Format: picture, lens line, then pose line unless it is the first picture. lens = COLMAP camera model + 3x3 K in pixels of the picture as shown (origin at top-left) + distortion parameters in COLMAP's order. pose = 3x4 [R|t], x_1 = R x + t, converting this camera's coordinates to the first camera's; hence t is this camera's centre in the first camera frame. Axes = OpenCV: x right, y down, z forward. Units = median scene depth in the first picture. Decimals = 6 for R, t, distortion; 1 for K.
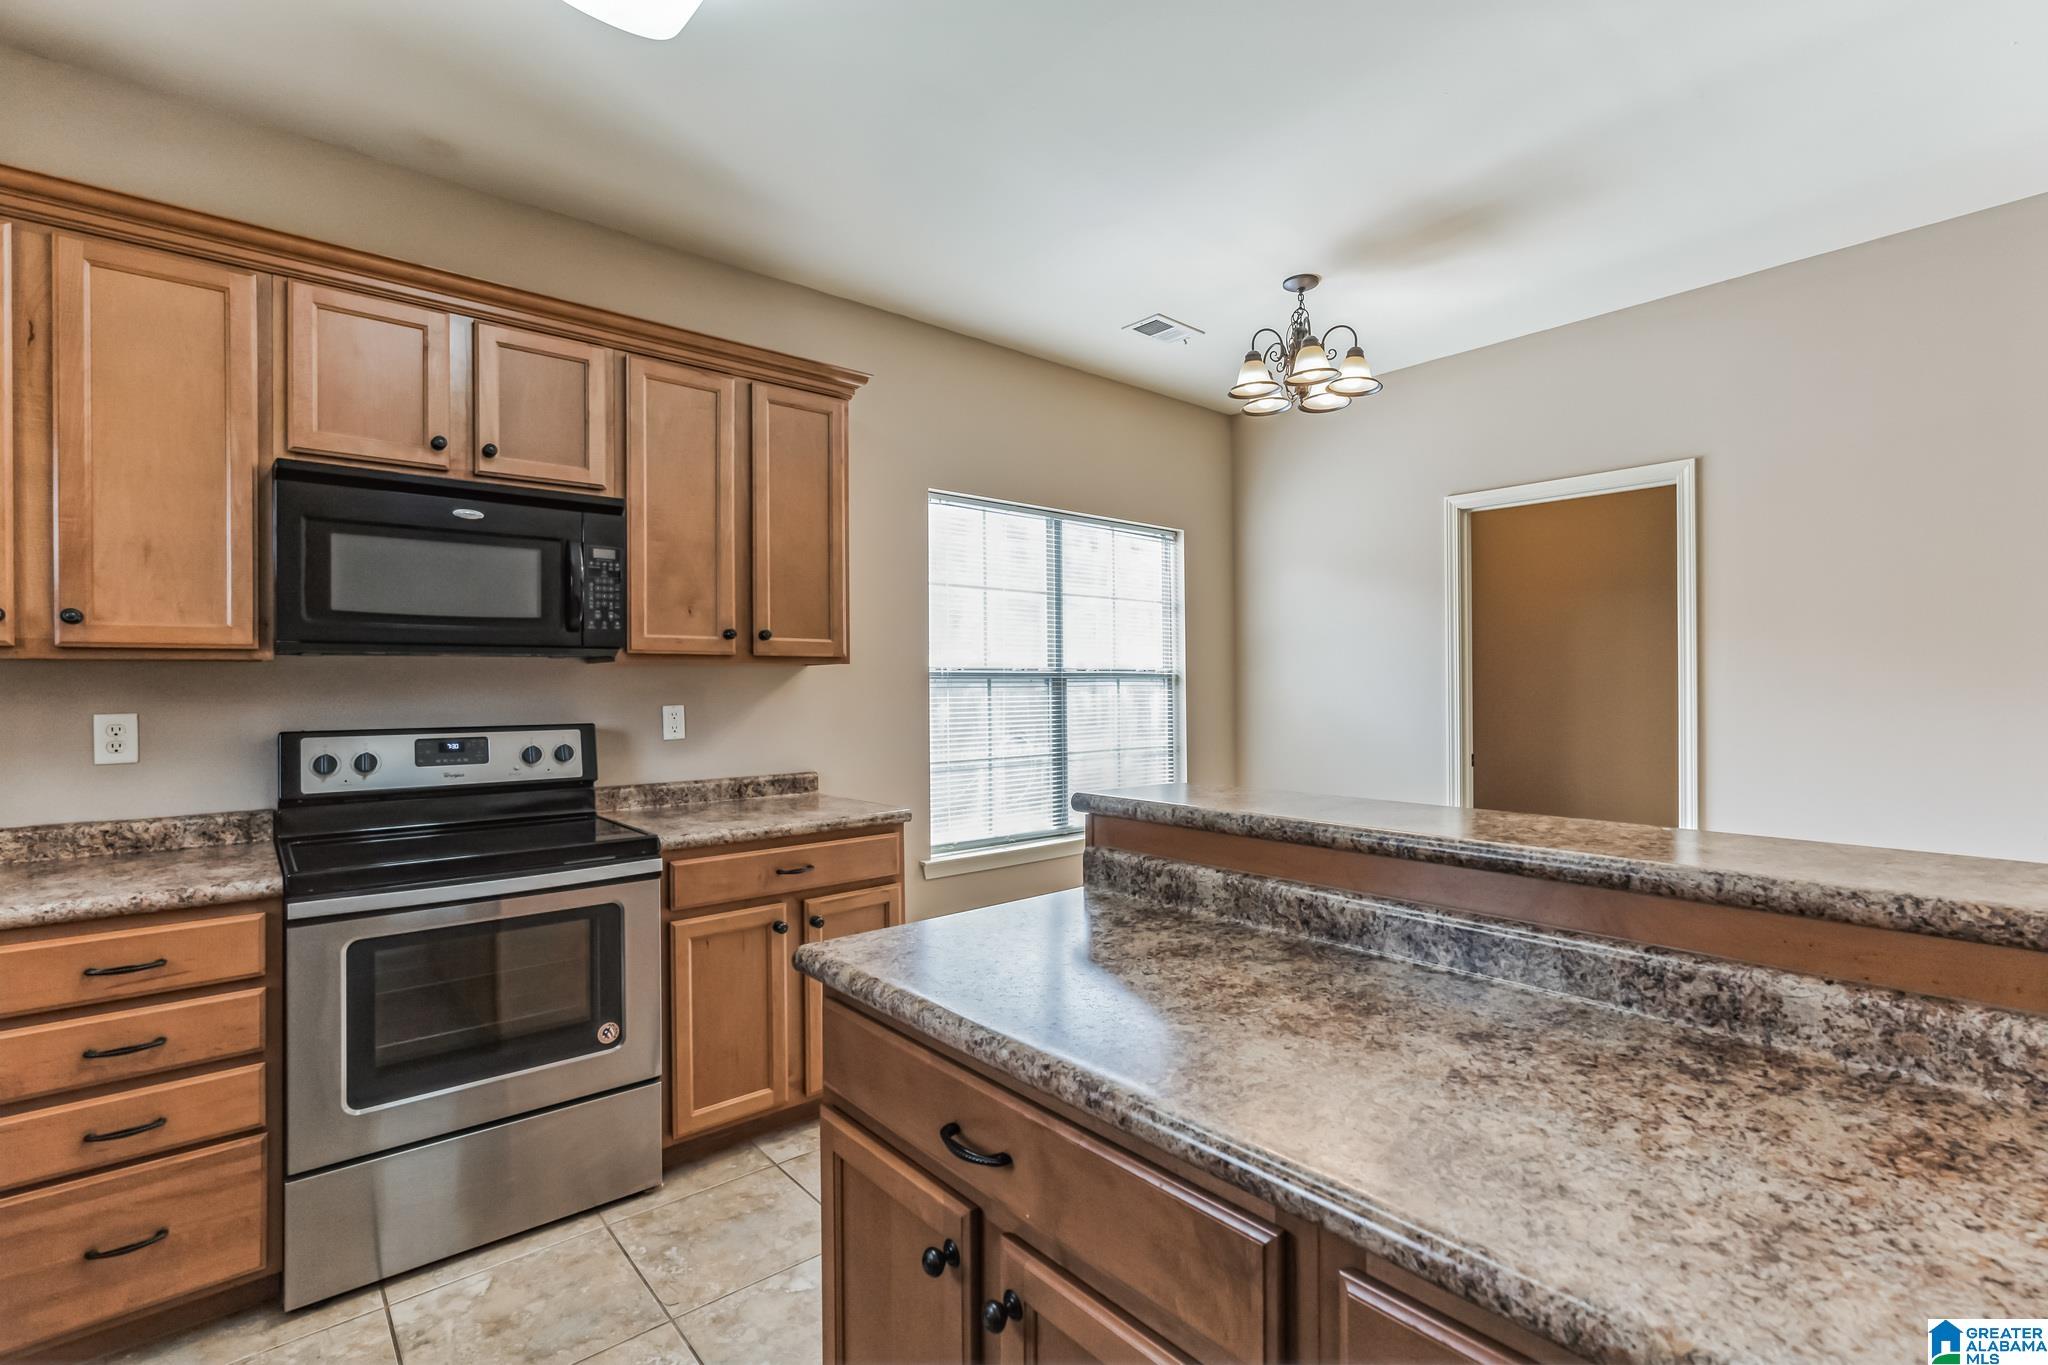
lens RADIAL K [[933.5, 0, 1030.0], [0, 933.5, 682.3], [0, 0, 1]] dist [-0.007722, 0.002687]
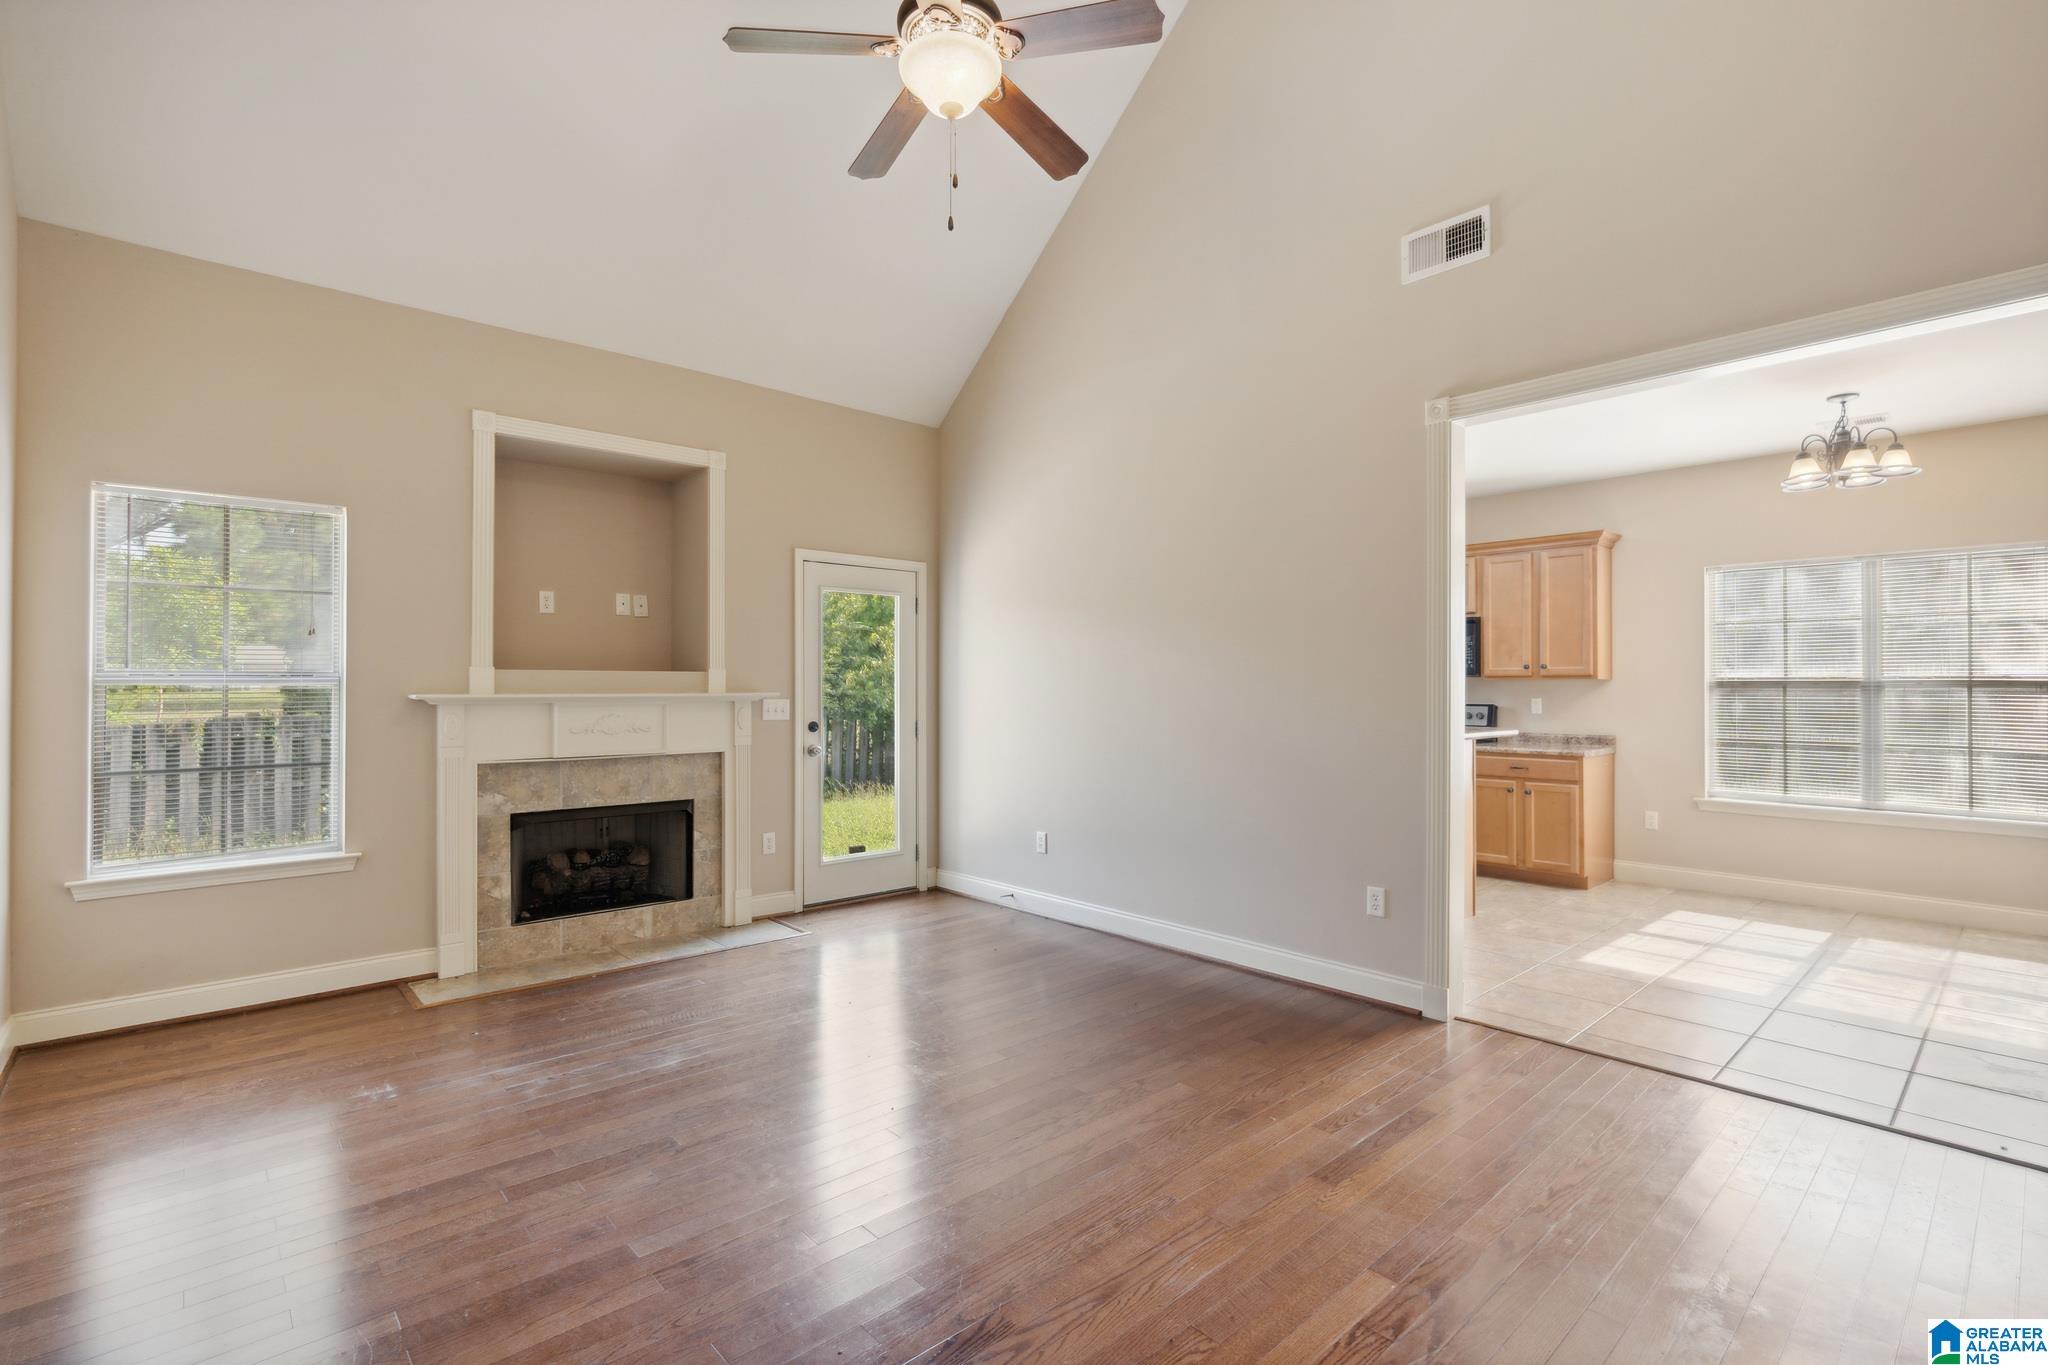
lens RADIAL K [[933.5, 0, 1010.9], [0, 933.5, 682.5], [0, 0, 1]] dist [-0.007722, 0.002687]
pose [[0.002276, 0.000510, -0.999997, 1.981018], [0.004035, 0.999992, 0.000519, -0.019746], [0.999989, -0.004037, 0.002274, -0.265691]]
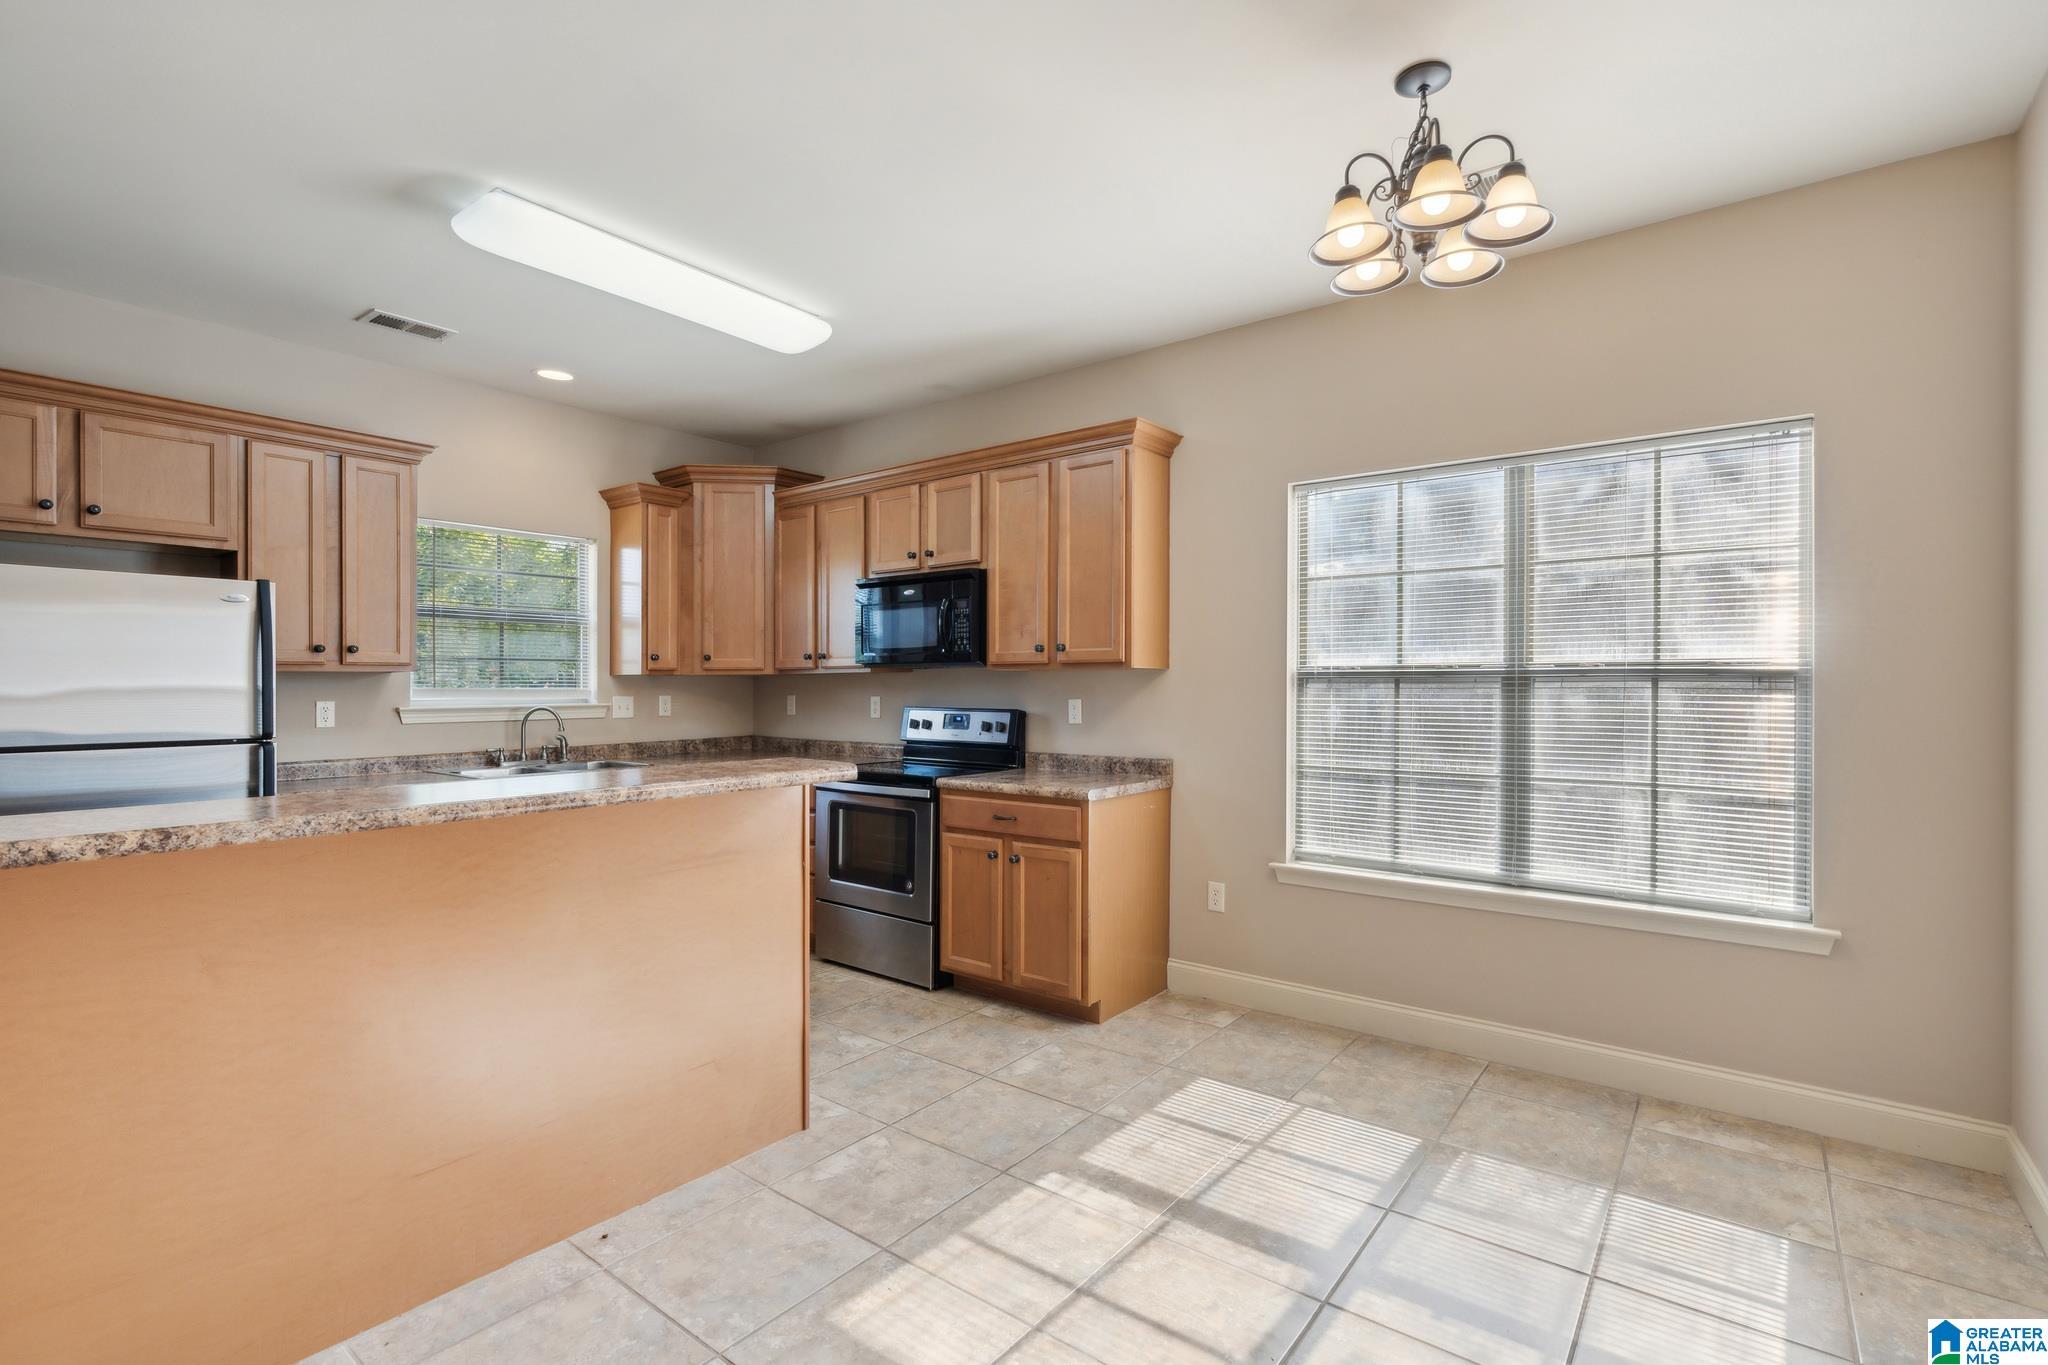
lens RADIAL K [[933.5, 0, 1017.7], [0, 933.5, 698.3], [0, 0, 1]] dist [-0.007722, 0.002687]
pose [[0.177156, 0.020365, -0.983972, 1.061236], [0.004528, 0.999758, 0.021507, -0.007529], [0.984172, -0.008265, 0.177021, 0.736422]]
